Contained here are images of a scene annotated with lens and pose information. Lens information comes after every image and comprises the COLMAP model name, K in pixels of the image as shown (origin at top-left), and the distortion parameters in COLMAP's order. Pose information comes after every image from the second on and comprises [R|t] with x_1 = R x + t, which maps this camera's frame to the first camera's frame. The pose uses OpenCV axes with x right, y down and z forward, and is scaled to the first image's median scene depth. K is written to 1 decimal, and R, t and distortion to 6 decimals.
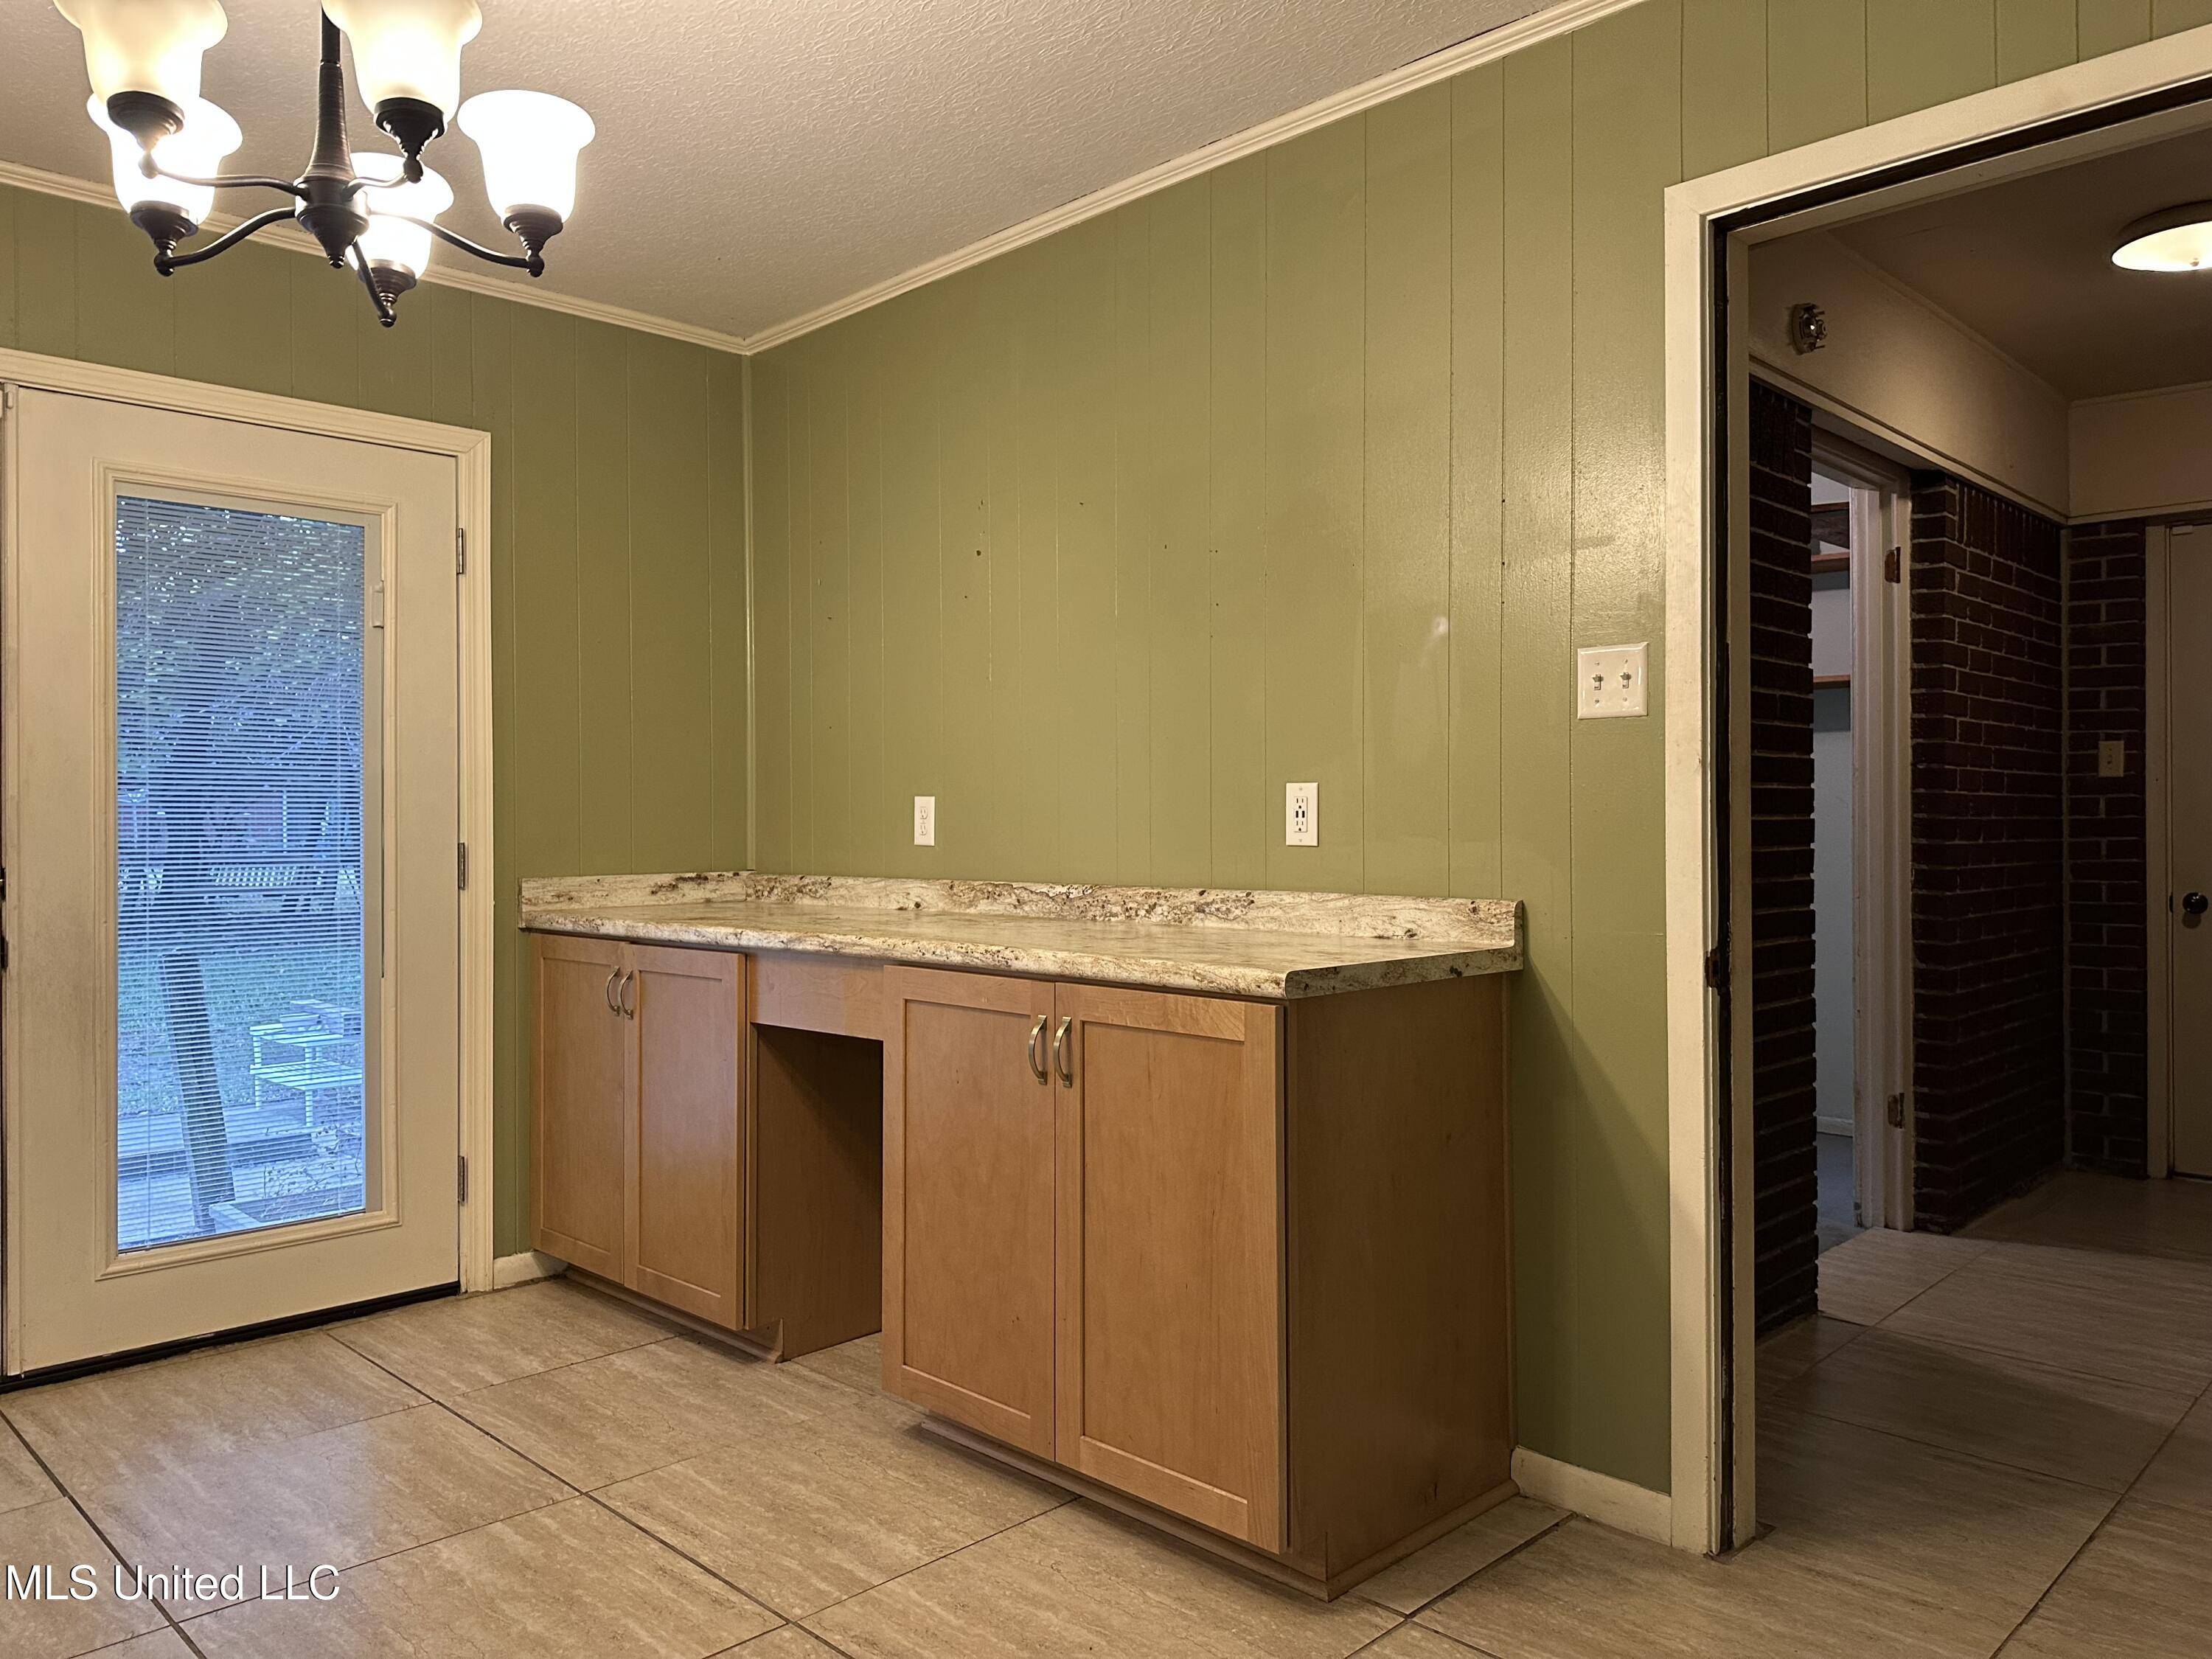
lens RADIAL K [[1562.4, 0, 1079.3], [0, 1562.4, 823.8], [0, 0, 1]] dist [0.088916, -0.082165]
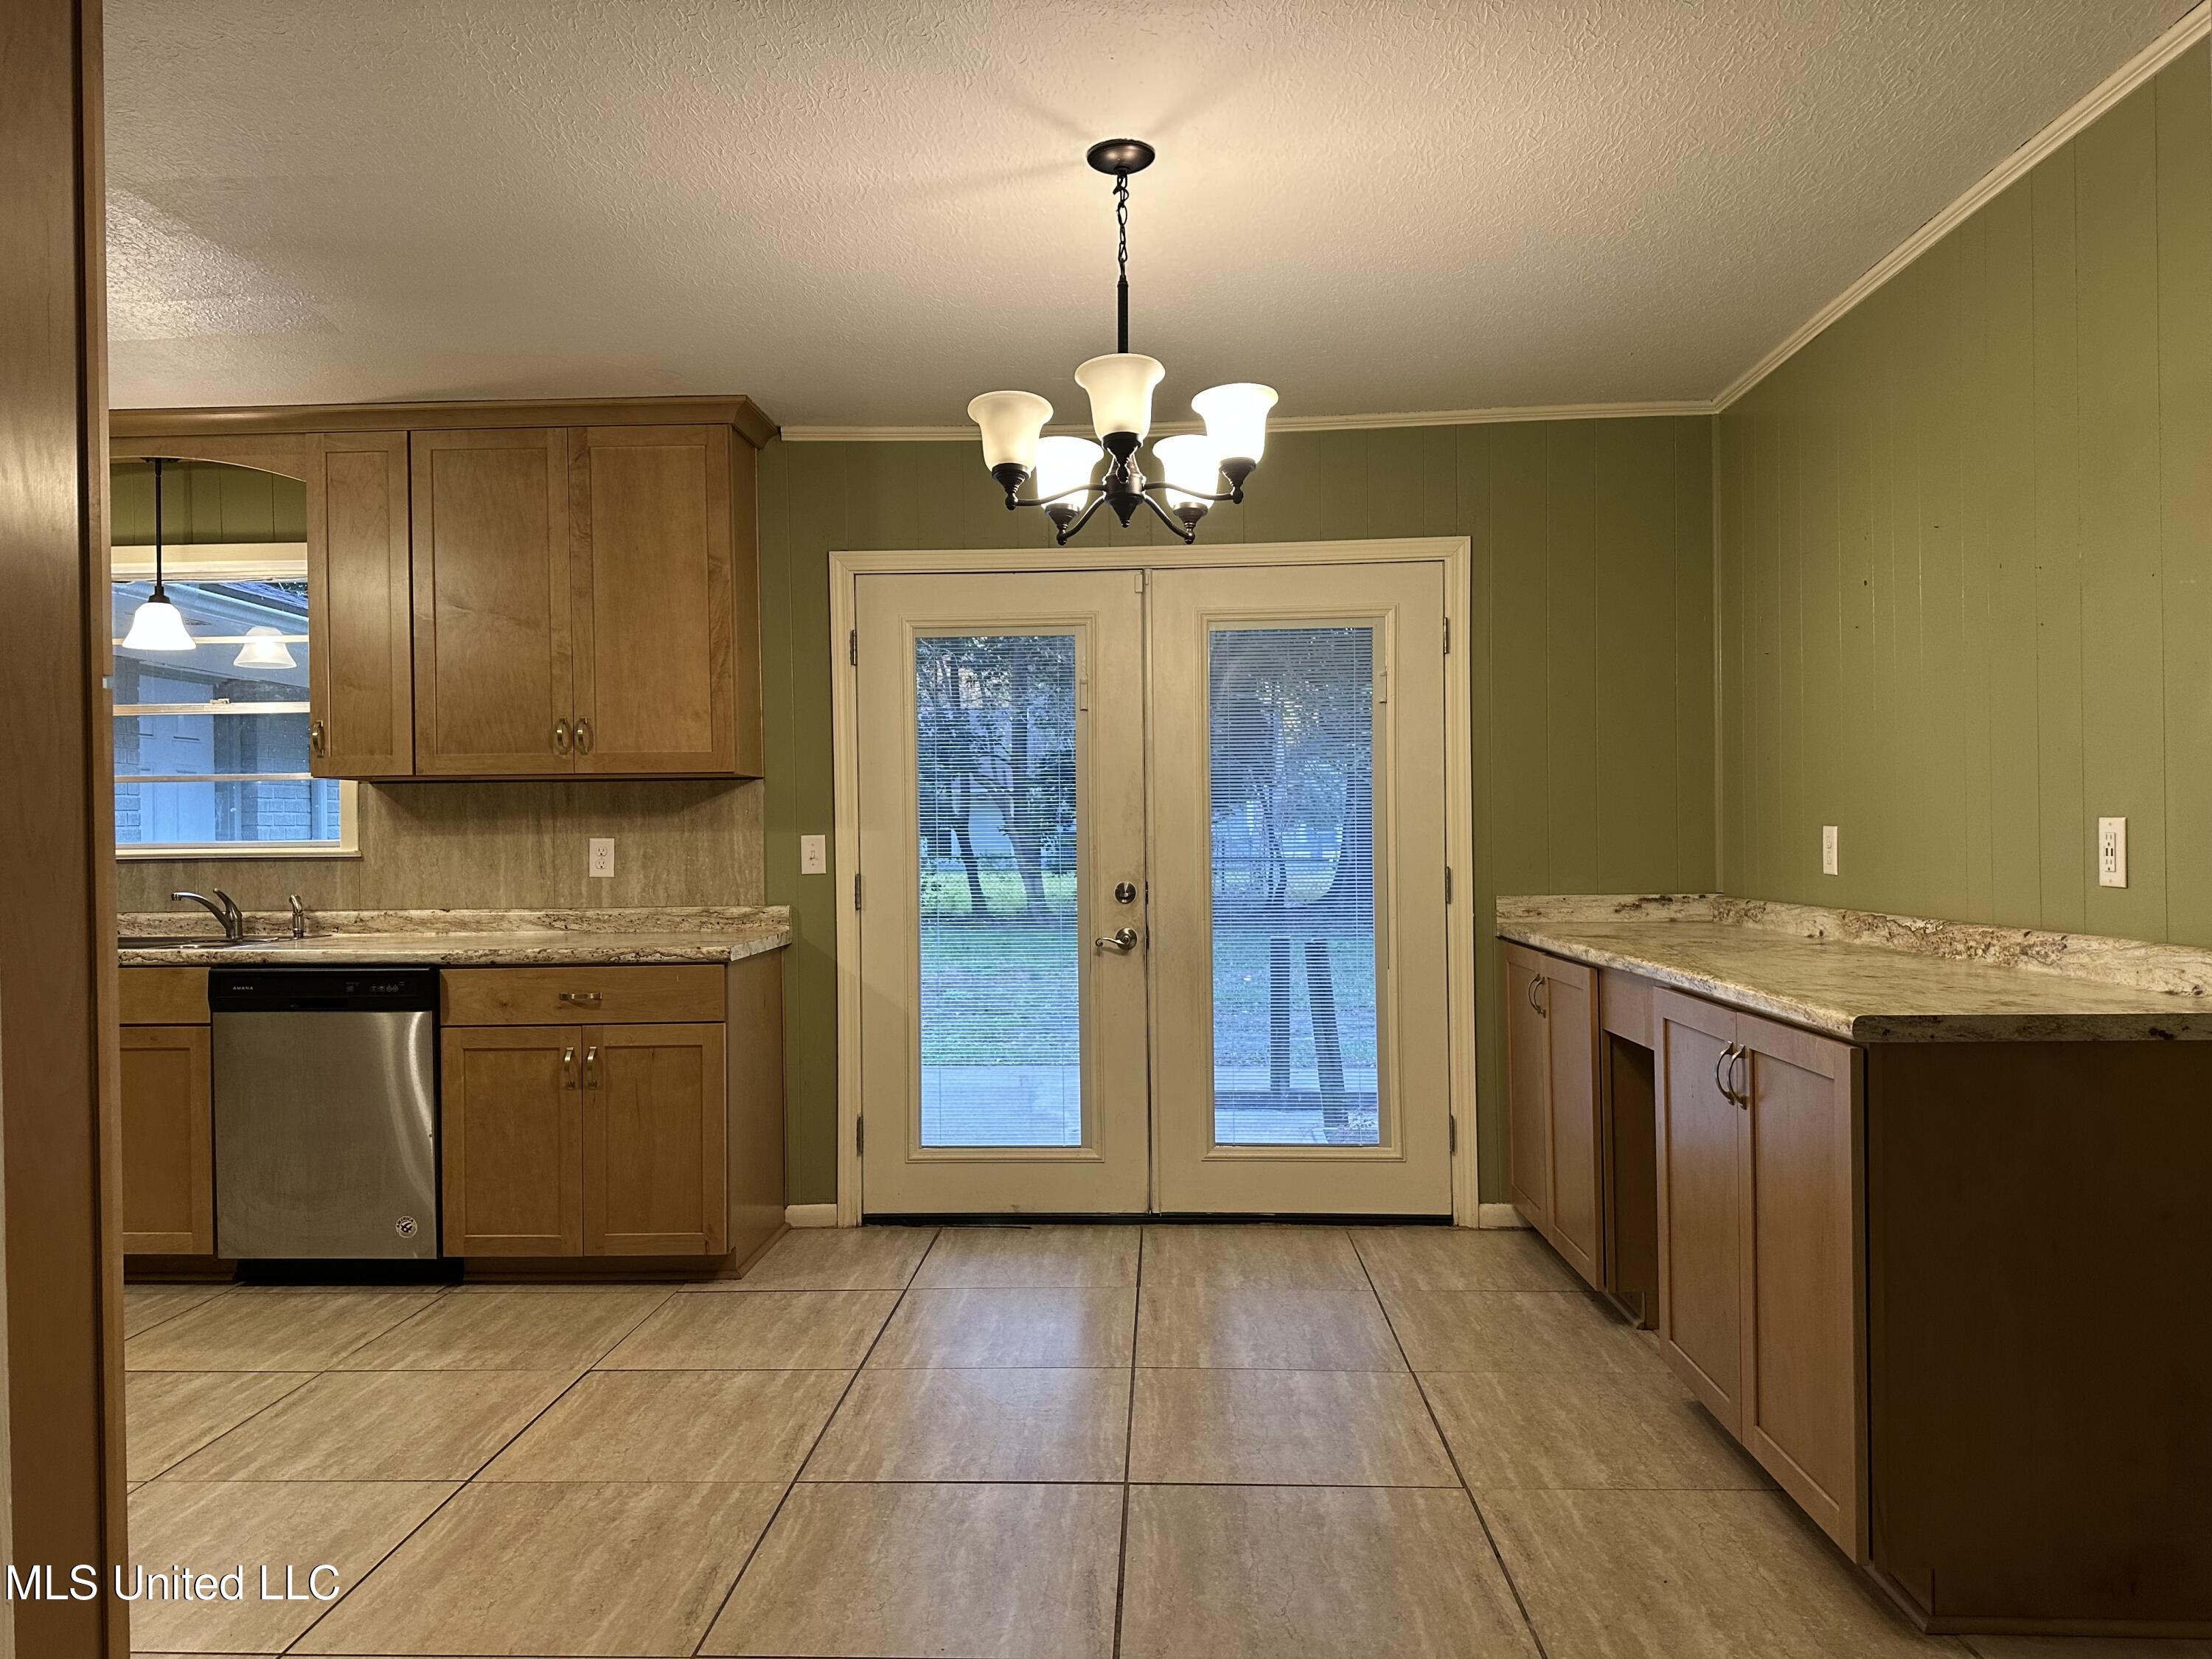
lens RADIAL K [[1559.1, 0, 1106.0], [0, 1559.1, 829.5], [0, 0, 1]] dist [0.099469, -0.146542]
pose [[0.685502, -0.006166, -0.728044, 0.384026], [0.009440, 0.999955, 0.000419, -0.024199], [0.728009, -0.007160, 0.685530, -0.060492]]
